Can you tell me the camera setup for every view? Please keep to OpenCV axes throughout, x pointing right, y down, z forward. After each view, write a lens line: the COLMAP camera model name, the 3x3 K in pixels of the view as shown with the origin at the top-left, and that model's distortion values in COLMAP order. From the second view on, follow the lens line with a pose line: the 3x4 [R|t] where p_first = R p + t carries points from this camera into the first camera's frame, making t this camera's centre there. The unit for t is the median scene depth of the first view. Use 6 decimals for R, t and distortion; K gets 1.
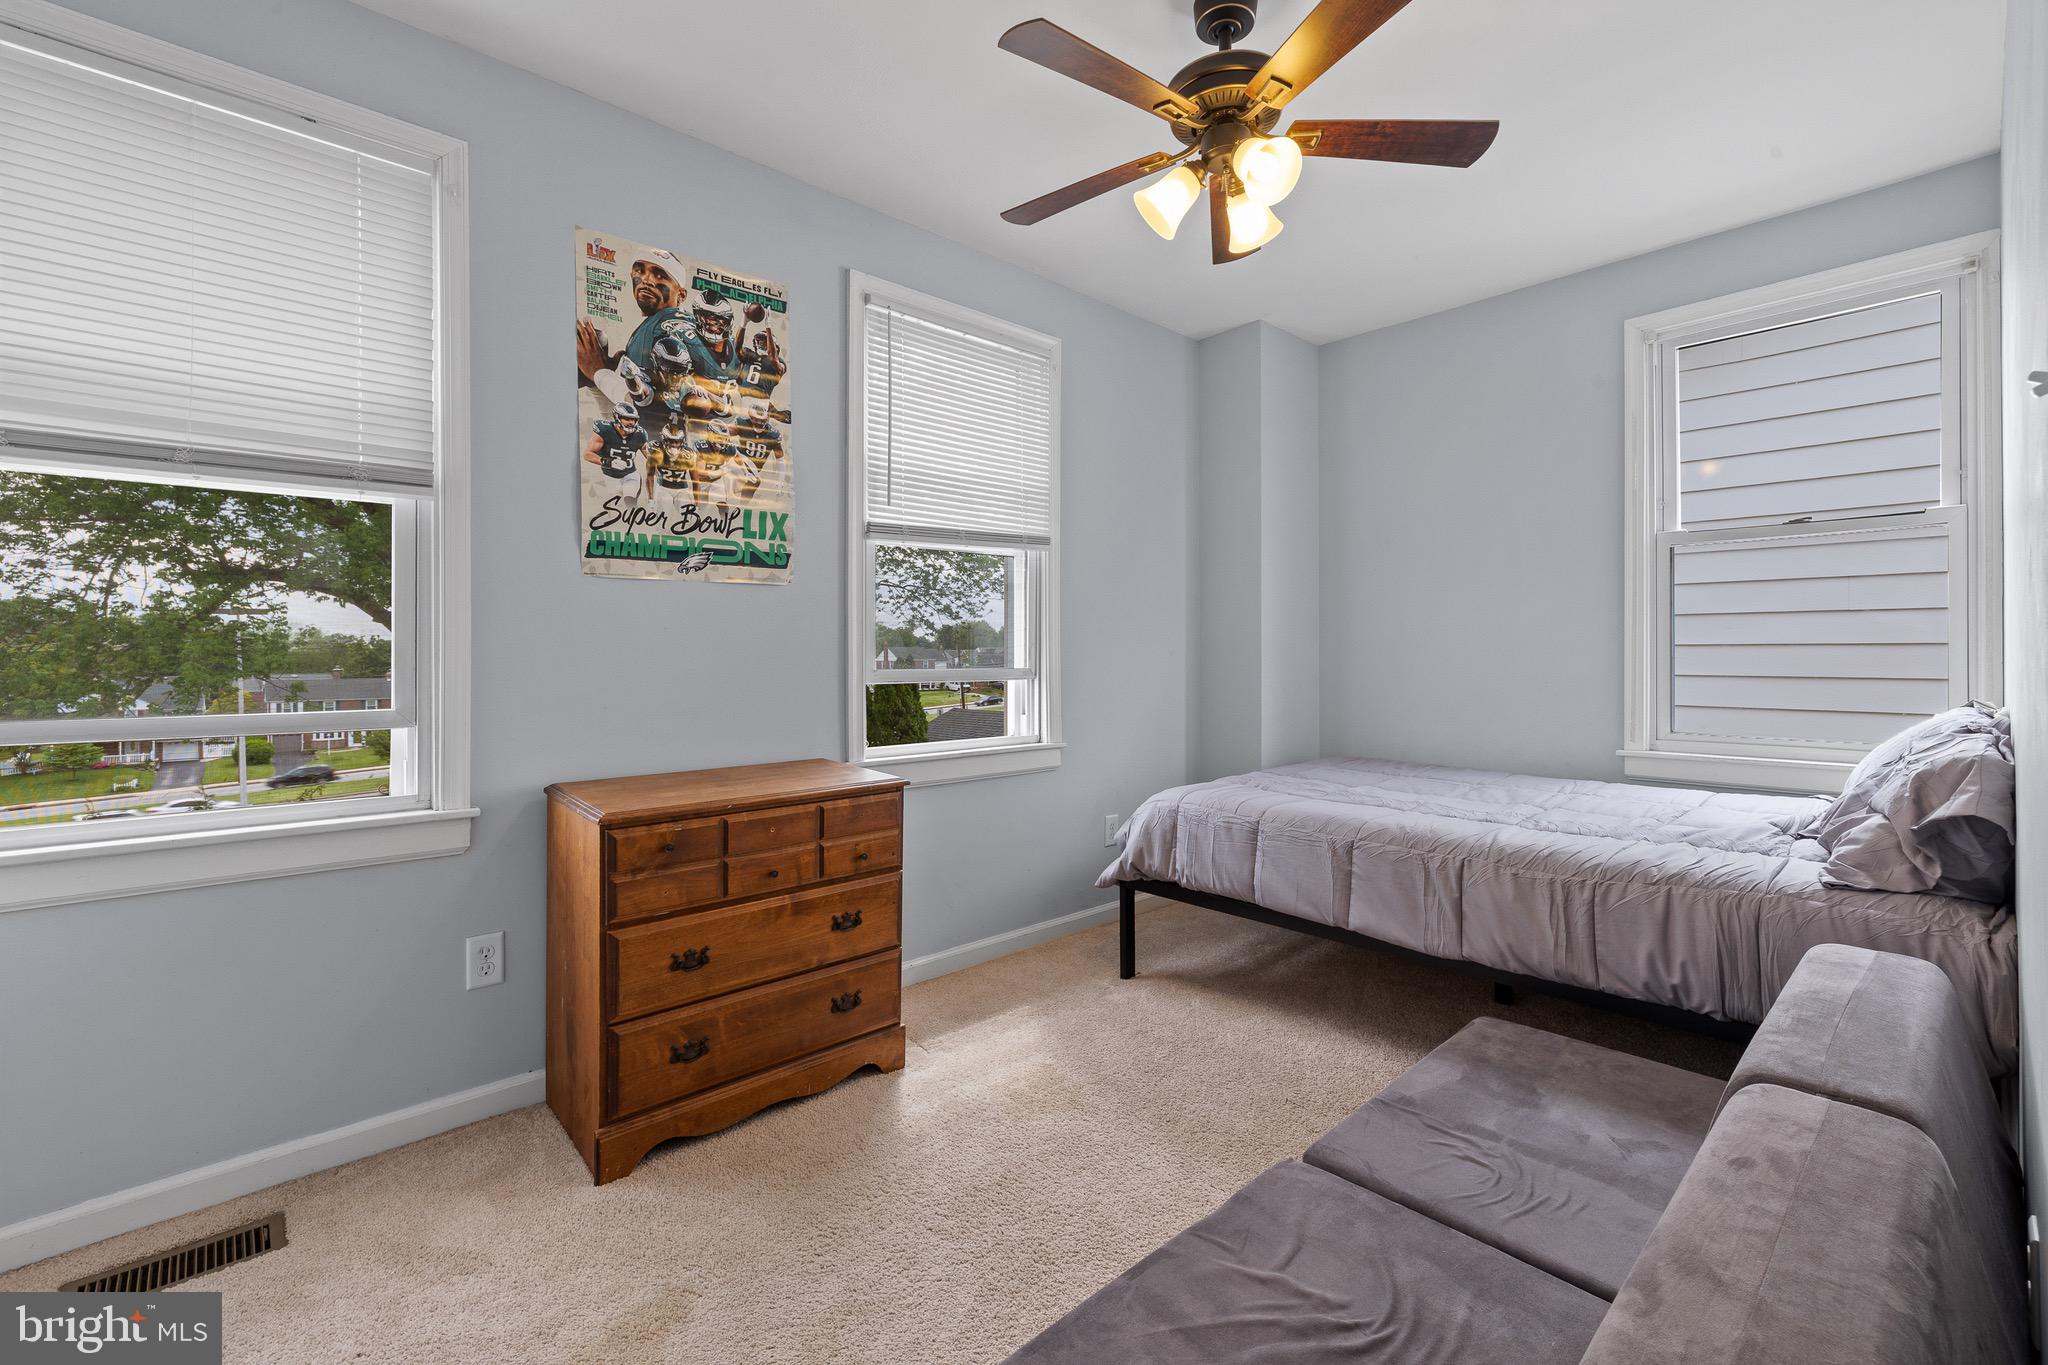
lens RADIAL K [[876.5, 0, 1028.8], [0, 876.5, 660.4], [0, 0, 1]] dist [0.000373, 0.000759]
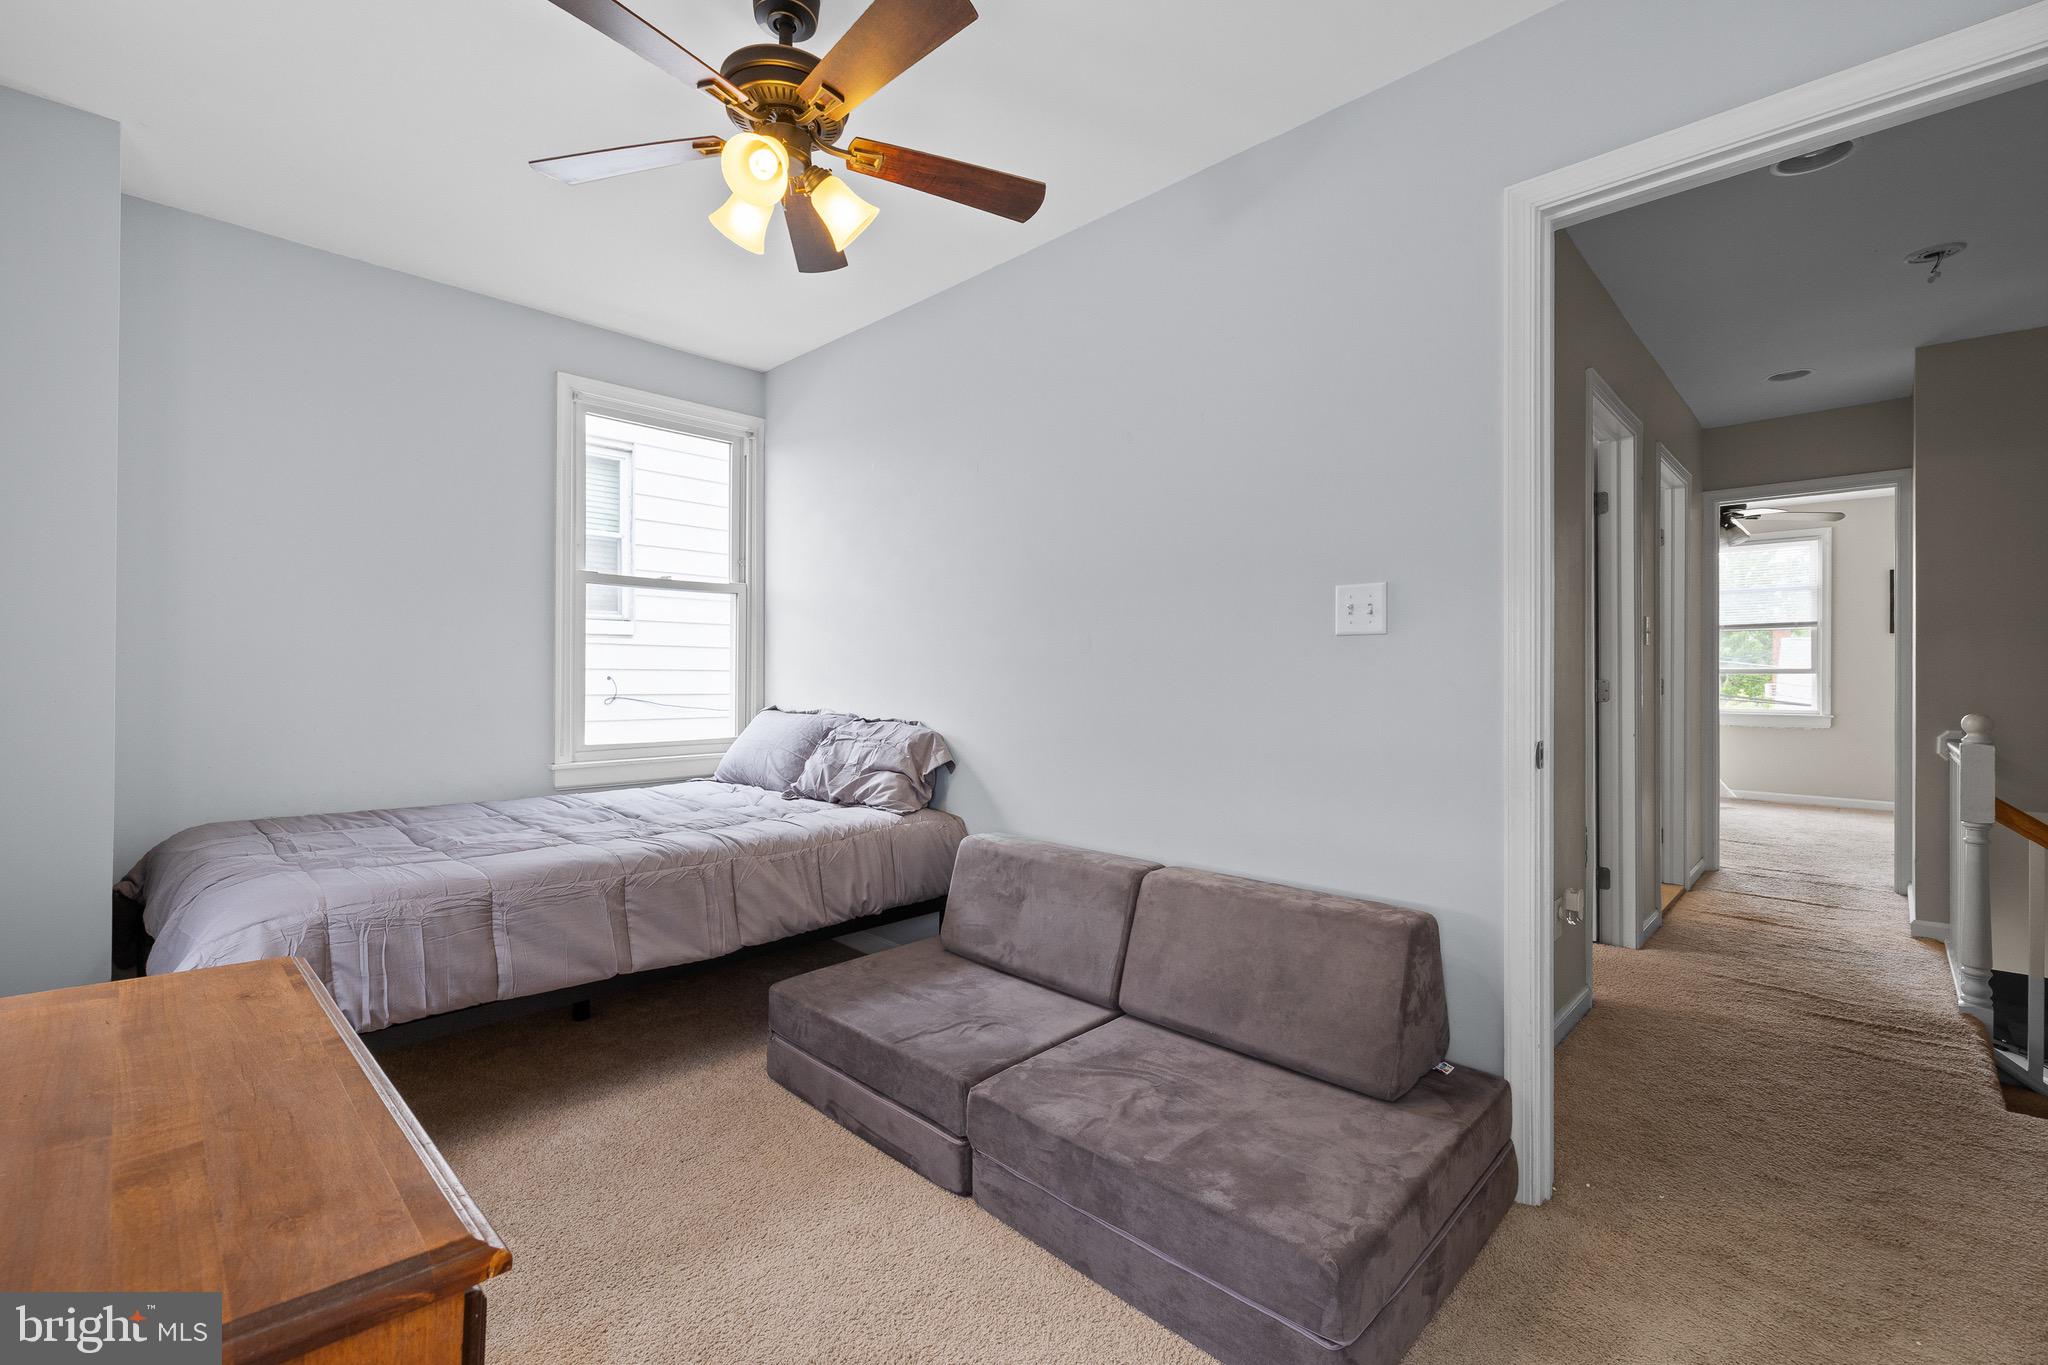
lens RADIAL K [[876.5, 0, 1028.2], [0, 876.5, 681.3], [0, 0, 1]] dist [0.000373, 0.000759]
pose [[-0.072581, -0.001138, 0.997362, -0.584515], [0.002507, 0.999996, 0.001324, -0.002112], [-0.997359, 0.002596, -0.072578, 0.636989]]
